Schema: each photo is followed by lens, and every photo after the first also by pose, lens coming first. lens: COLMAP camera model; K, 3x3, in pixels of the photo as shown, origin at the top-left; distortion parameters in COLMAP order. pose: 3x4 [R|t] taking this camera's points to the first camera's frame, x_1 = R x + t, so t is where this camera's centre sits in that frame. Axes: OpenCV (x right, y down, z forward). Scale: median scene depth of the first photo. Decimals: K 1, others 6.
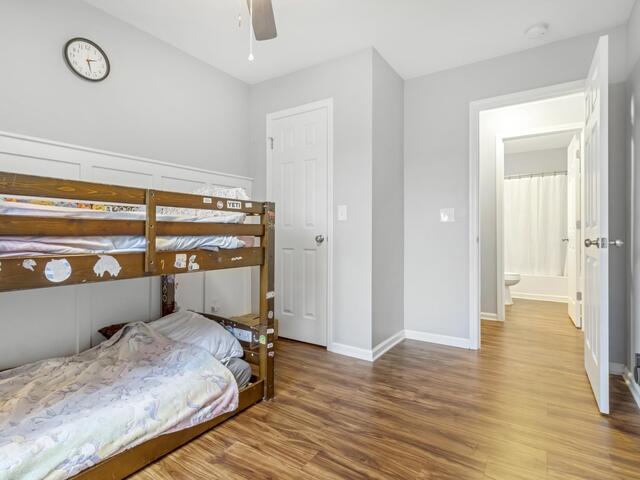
lens RADIAL K [[339.9, 0, 318.4], [0, 339.9, 237.2], [0, 0, 1]] dist [-0.000258, -0.008520]
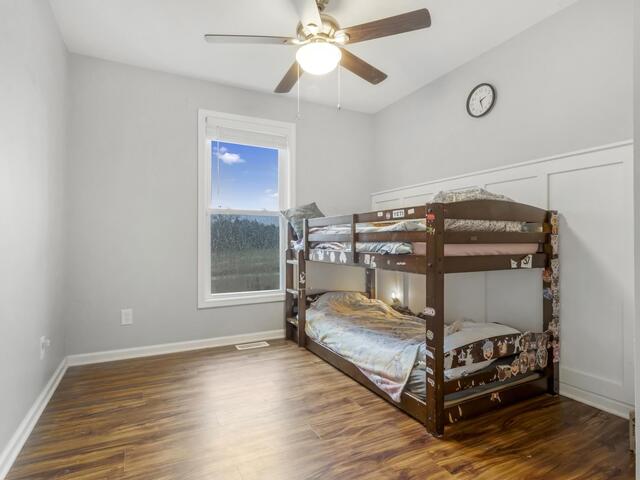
lens RADIAL K [[339.9, 0, 318.4], [0, 339.9, 237.2], [0, 0, 1]] dist [-0.000258, -0.008520]
pose [[-0.481413, -0.010053, -0.876436, 0.866734], [-0.004099, 0.999949, -0.009218, -0.009293], [0.876484, -0.000845, -0.481430, 1.355459]]
